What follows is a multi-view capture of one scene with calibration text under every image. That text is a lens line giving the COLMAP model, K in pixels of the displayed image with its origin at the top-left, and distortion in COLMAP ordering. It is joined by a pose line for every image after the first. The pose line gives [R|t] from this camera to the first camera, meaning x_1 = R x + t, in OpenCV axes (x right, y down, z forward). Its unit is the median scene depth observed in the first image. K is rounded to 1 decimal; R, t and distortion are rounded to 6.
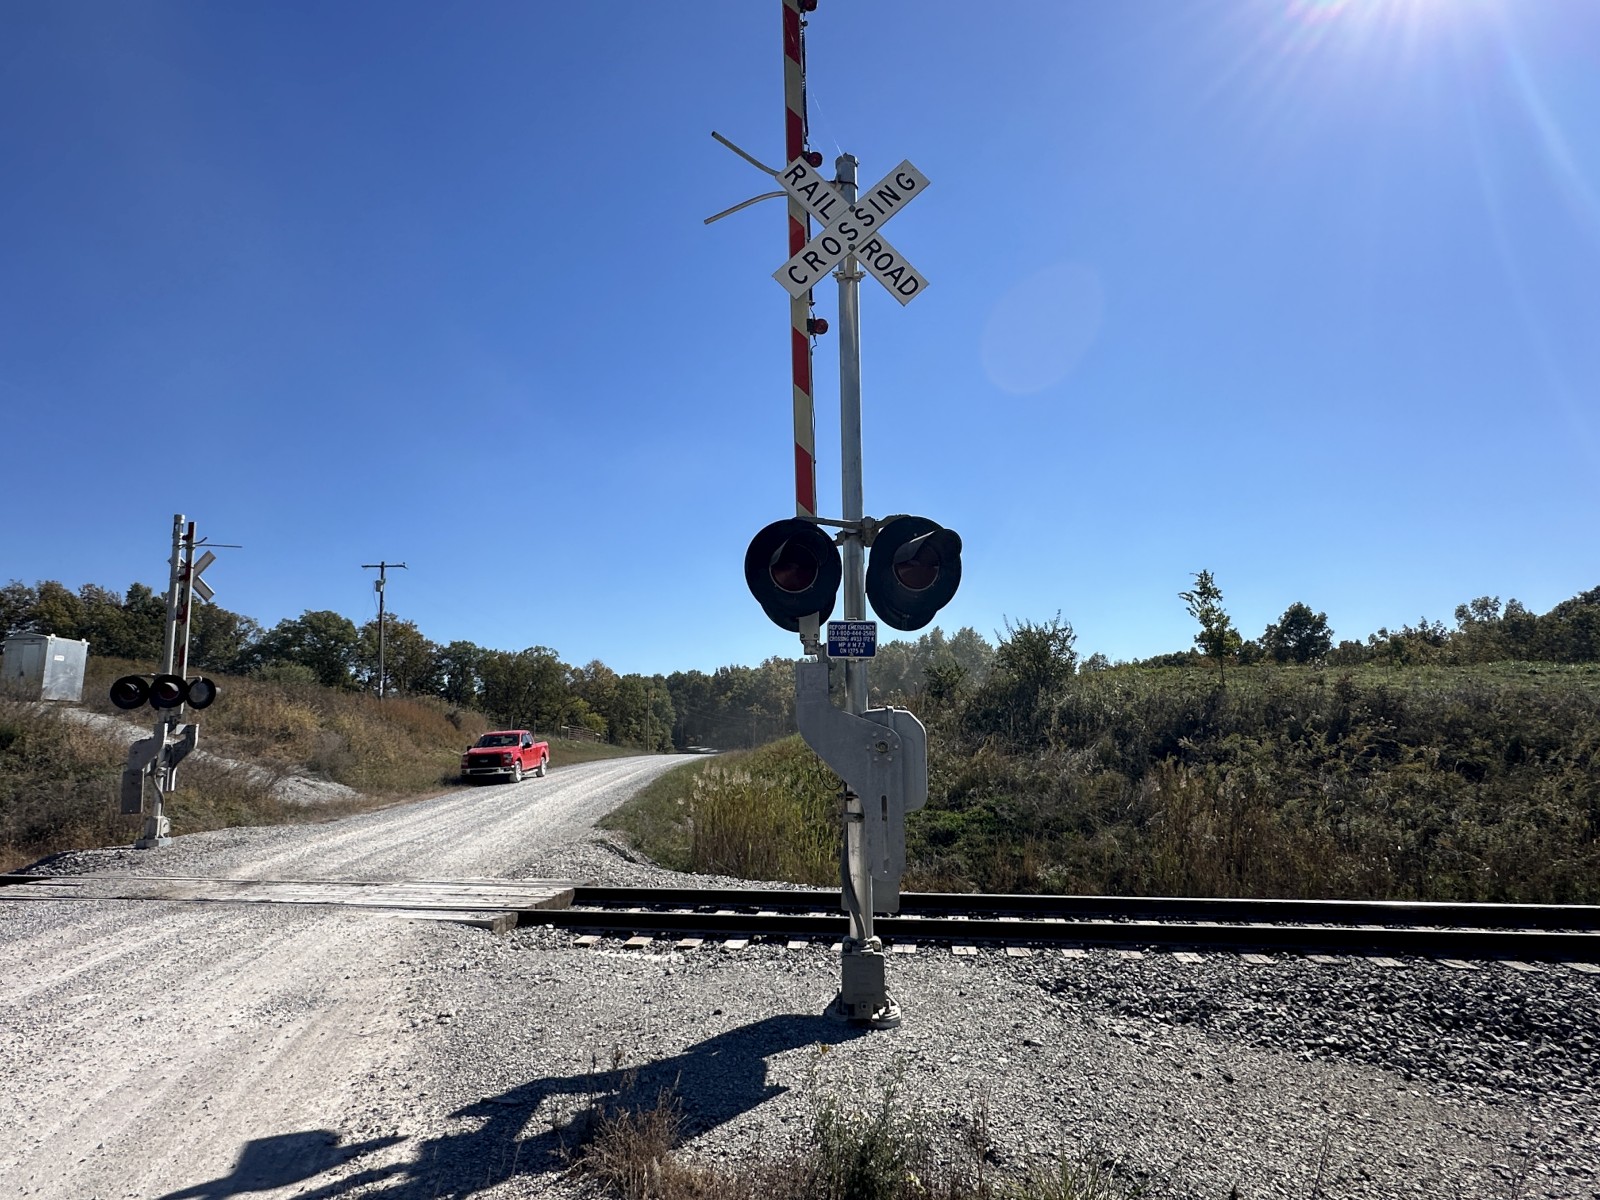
lens RADIAL K [[900.9, 0, 804.6], [0, 900.9, 599.5], [0, 0, 1]] dist [-0.005560, 0.002837]
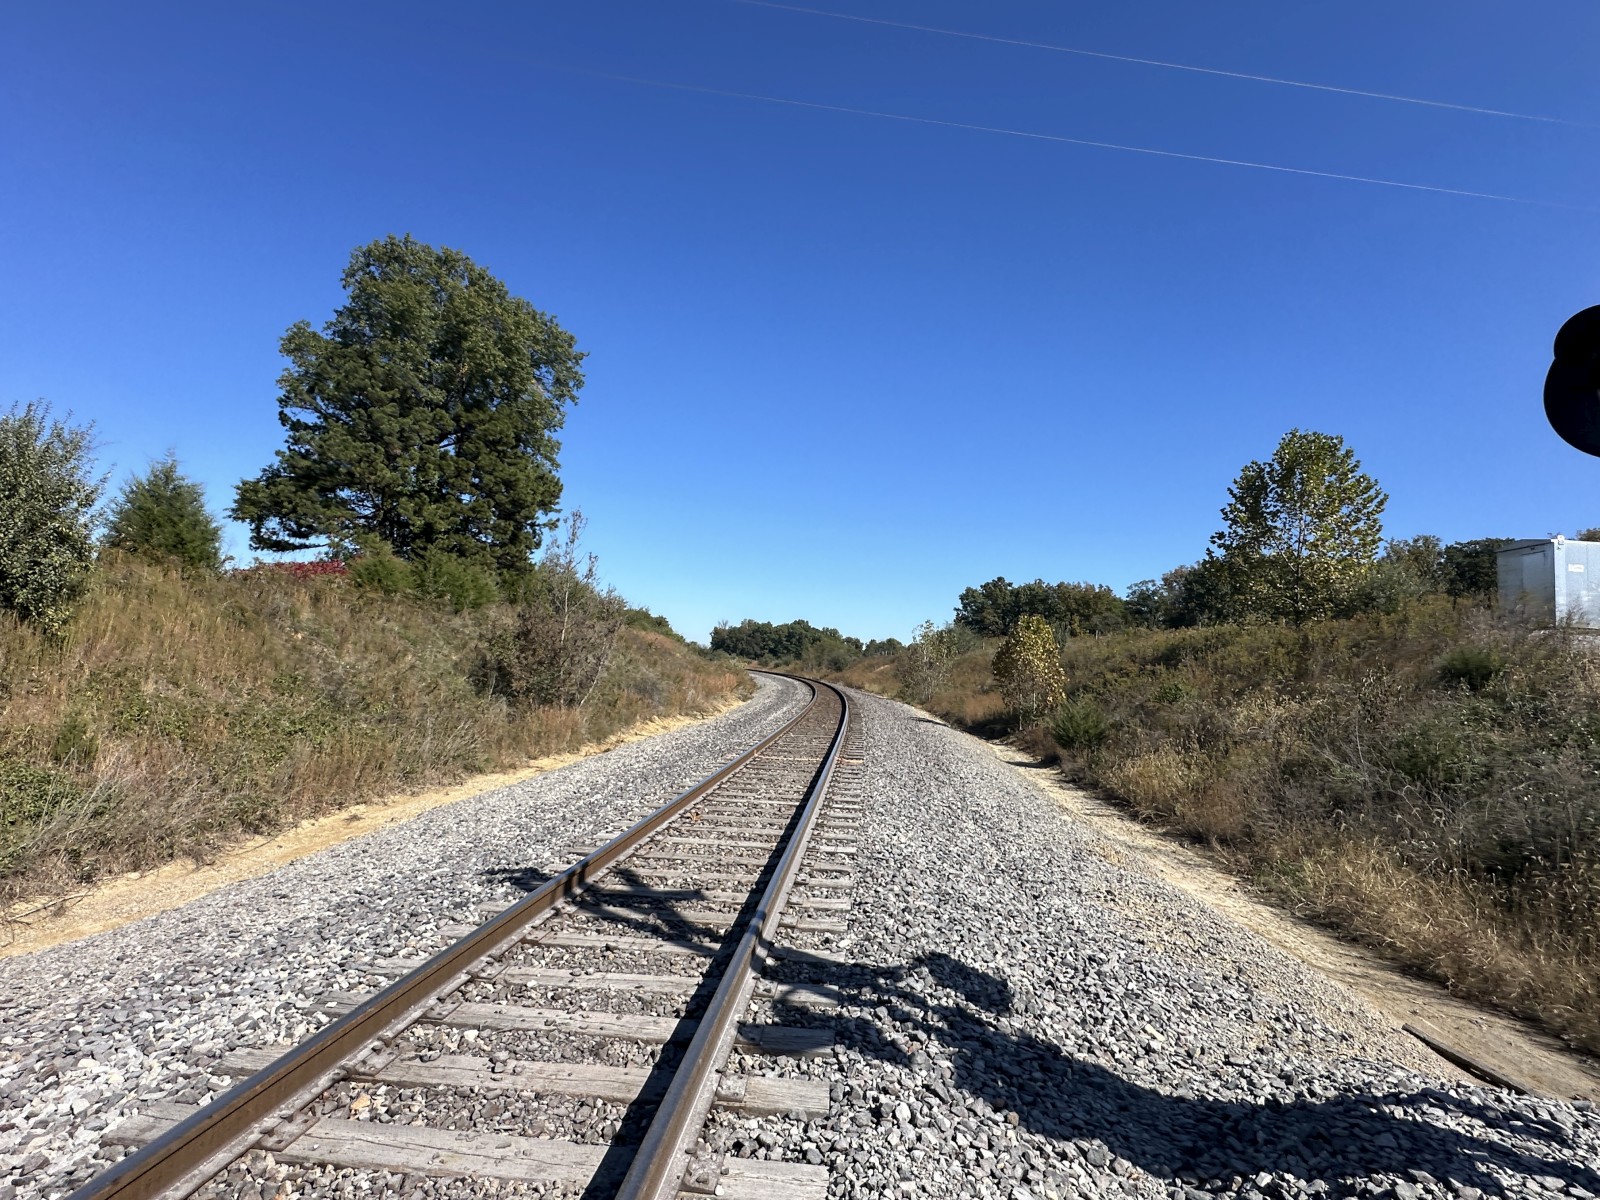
lens RADIAL K [[773.5, 0, 796.4], [0, 773.5, 604.4], [0, 0, 1]] dist [-0.002732, 0.000046]
pose [[0.055088, -0.070024, -0.996023, -0.486459], [0.110692, 0.991817, -0.063606, 0.116059], [0.992327, -0.106747, 0.062388, 0.650789]]
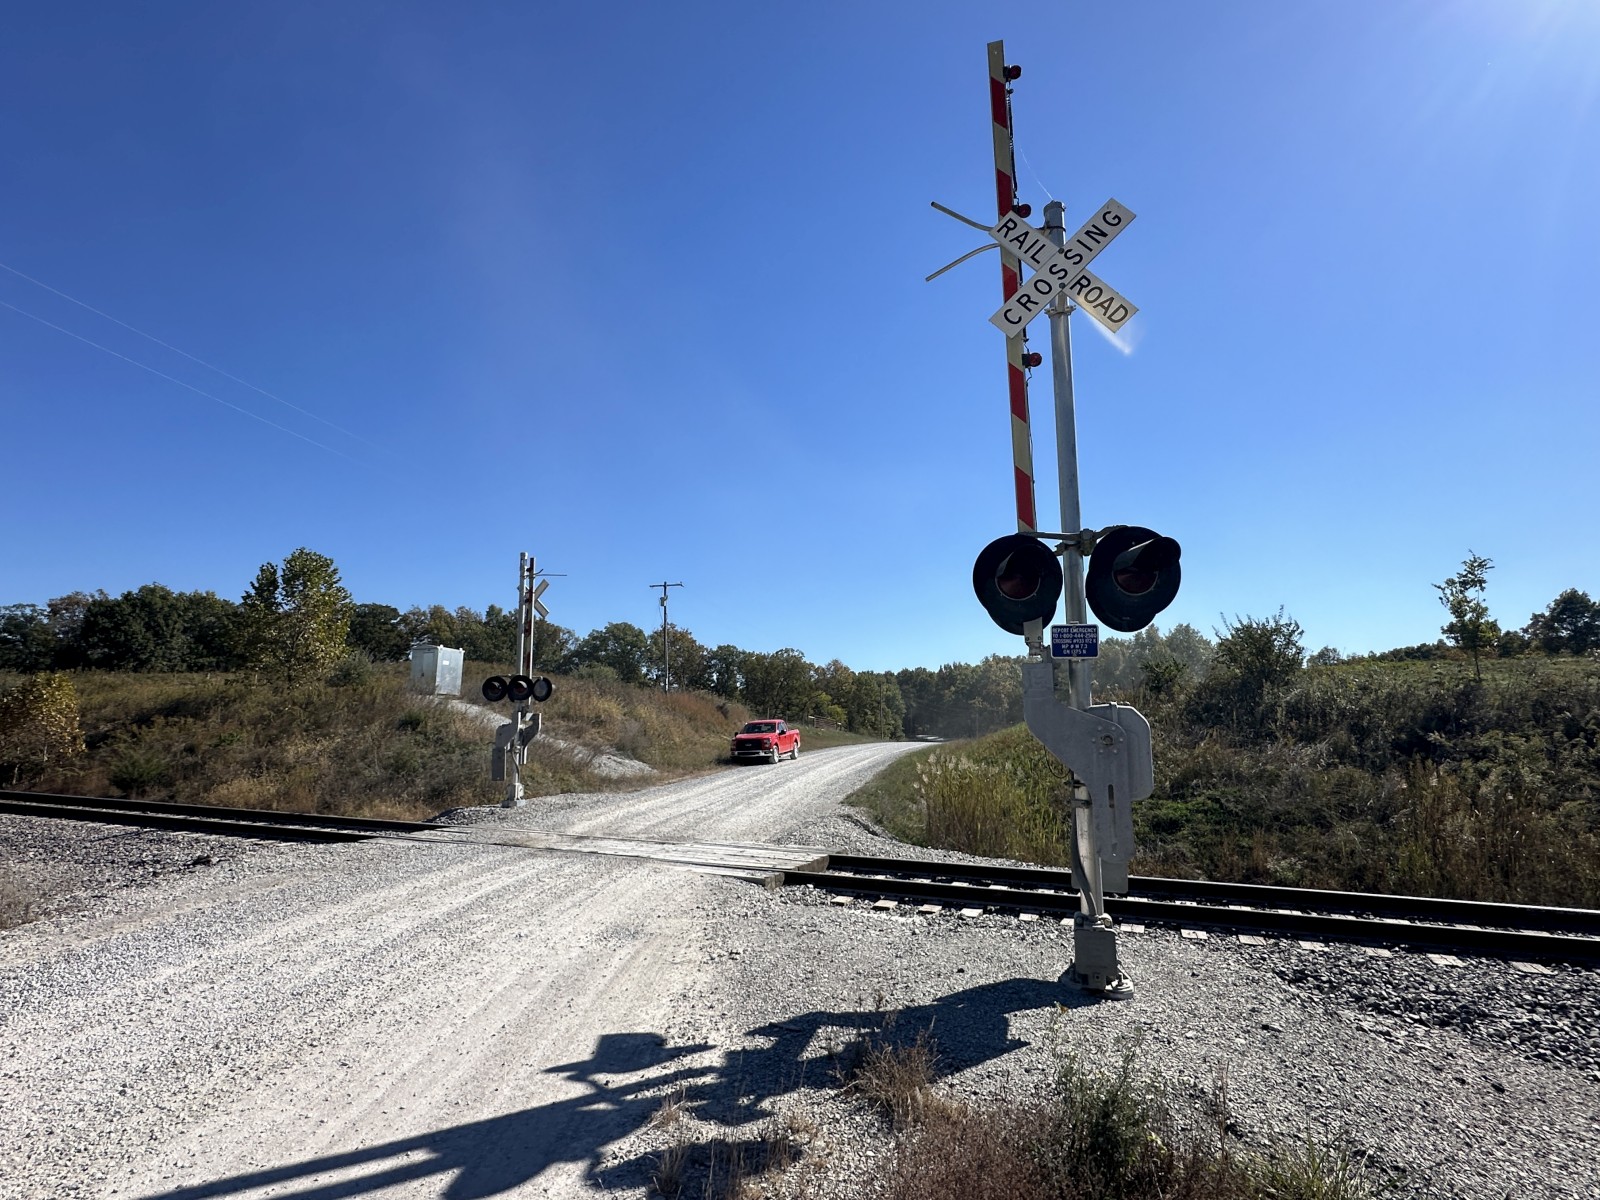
lens RADIAL K [[796.2, 0, 800.0], [0, 796.2, 600.0], [0, 0, 1]] dist [-0.003214, 0.000188]
pose [[0.963445, -0.030874, -0.266120, -0.002663], [0.029229, 0.999521, -0.010138, -0.001566], [0.266305, 0.001989, 0.963887, -0.006843]]
